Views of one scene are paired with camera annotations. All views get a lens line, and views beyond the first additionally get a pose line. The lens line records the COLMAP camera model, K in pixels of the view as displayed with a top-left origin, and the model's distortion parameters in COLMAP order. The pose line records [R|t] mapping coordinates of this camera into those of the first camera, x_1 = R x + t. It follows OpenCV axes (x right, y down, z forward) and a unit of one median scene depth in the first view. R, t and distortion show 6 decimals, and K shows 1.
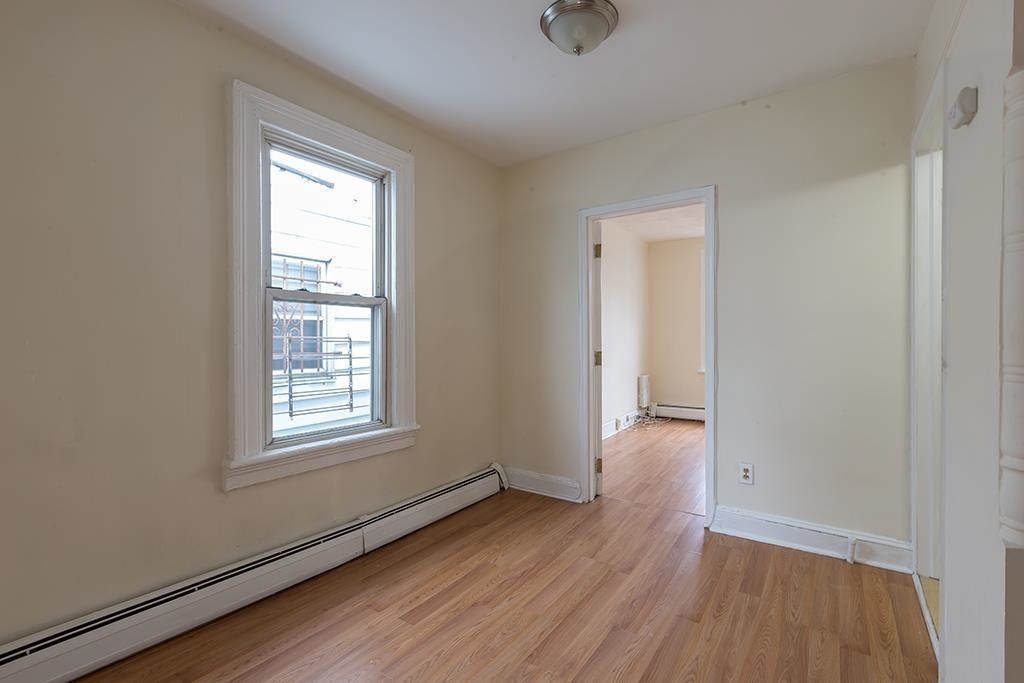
lens RADIAL K [[465.4, 0, 514.2], [0, 465.4, 343.7], [0, 0, 1]] dist [0.004697, -0.000117]
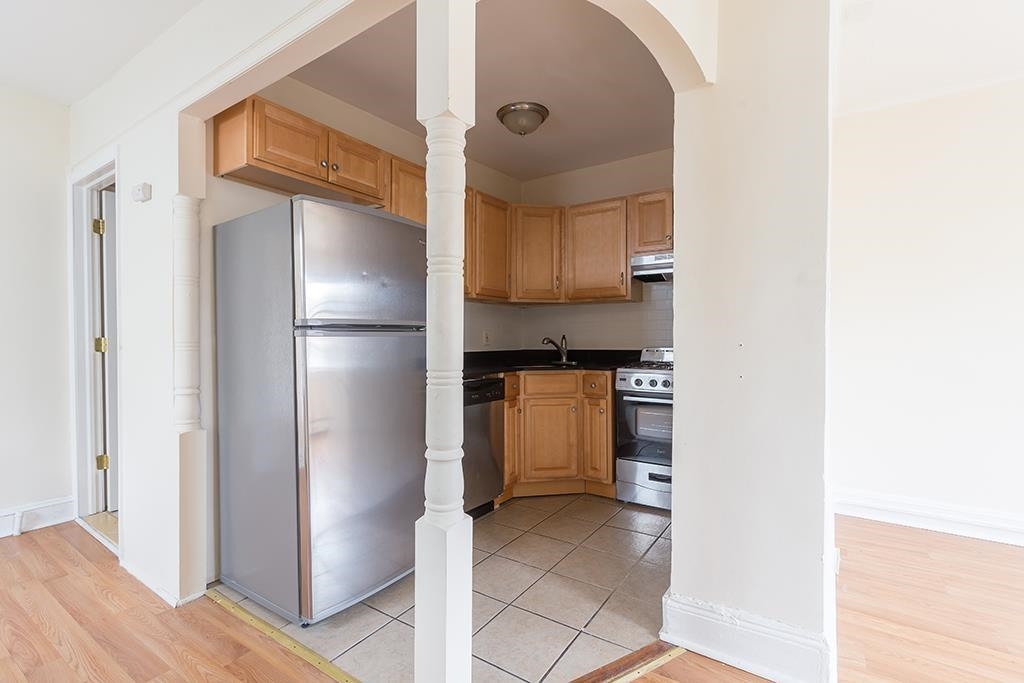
lens RADIAL K [[465.4, 0, 514.2], [0, 465.4, 343.7], [0, 0, 1]] dist [0.004697, -0.000117]
pose [[-0.013473, -0.010344, 0.999856, -0.327897], [0.015549, 0.999823, 0.010554, 0.020164], [-0.999788, 0.015689, -0.013310, -0.136056]]
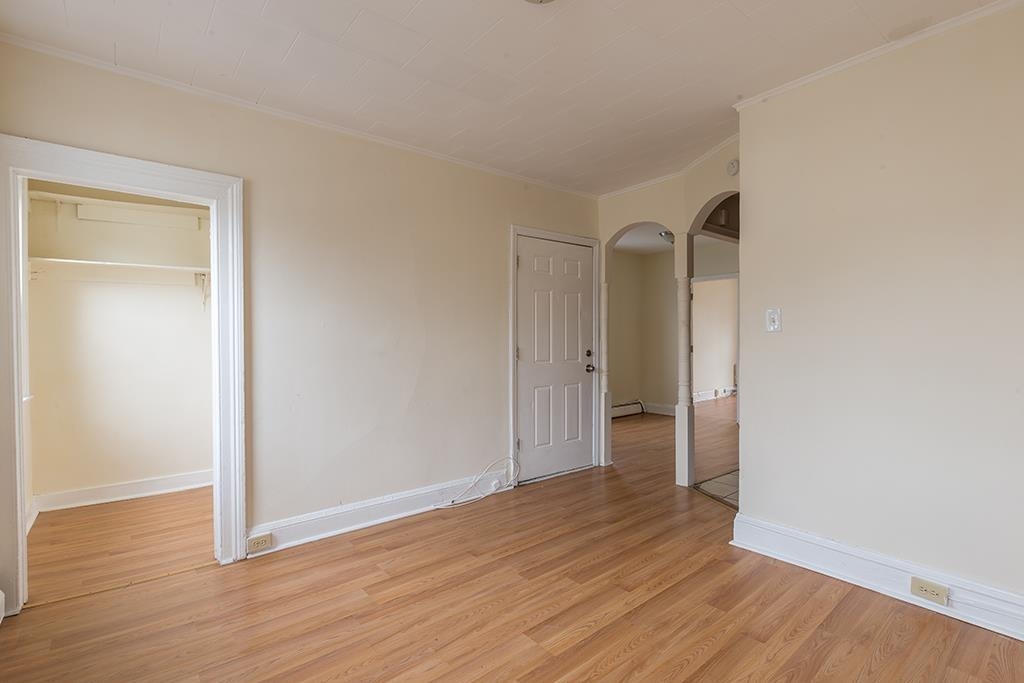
lens RADIAL K [[484.6, 0, 512.0], [0, 484.6, 341.5], [0, 0, 1]] dist [-0.003018, -0.001367]
pose [[0.962804, 0.004303, -0.270167, -0.007406], [-0.005327, 0.999981, -0.003060, 0.010624], [0.270148, 0.004385, 0.962809, -1.511384]]
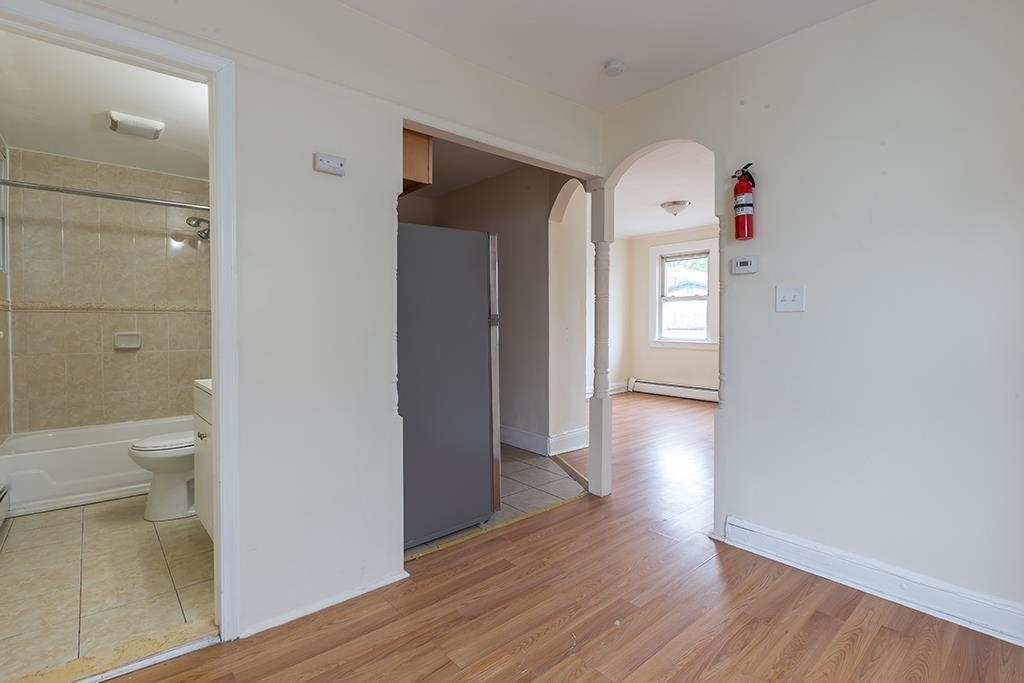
lens RADIAL K [[479.4, 0, 503.3], [0, 479.4, 332.5], [0, 0, 1]] dist [-0.001532, -0.000847]
pose [[-0.963657, -0.000497, 0.267143, 0.014749], [0.008954, 0.999376, 0.034156, -0.005200], [-0.266993, 0.035306, -0.963052, 1.046657]]
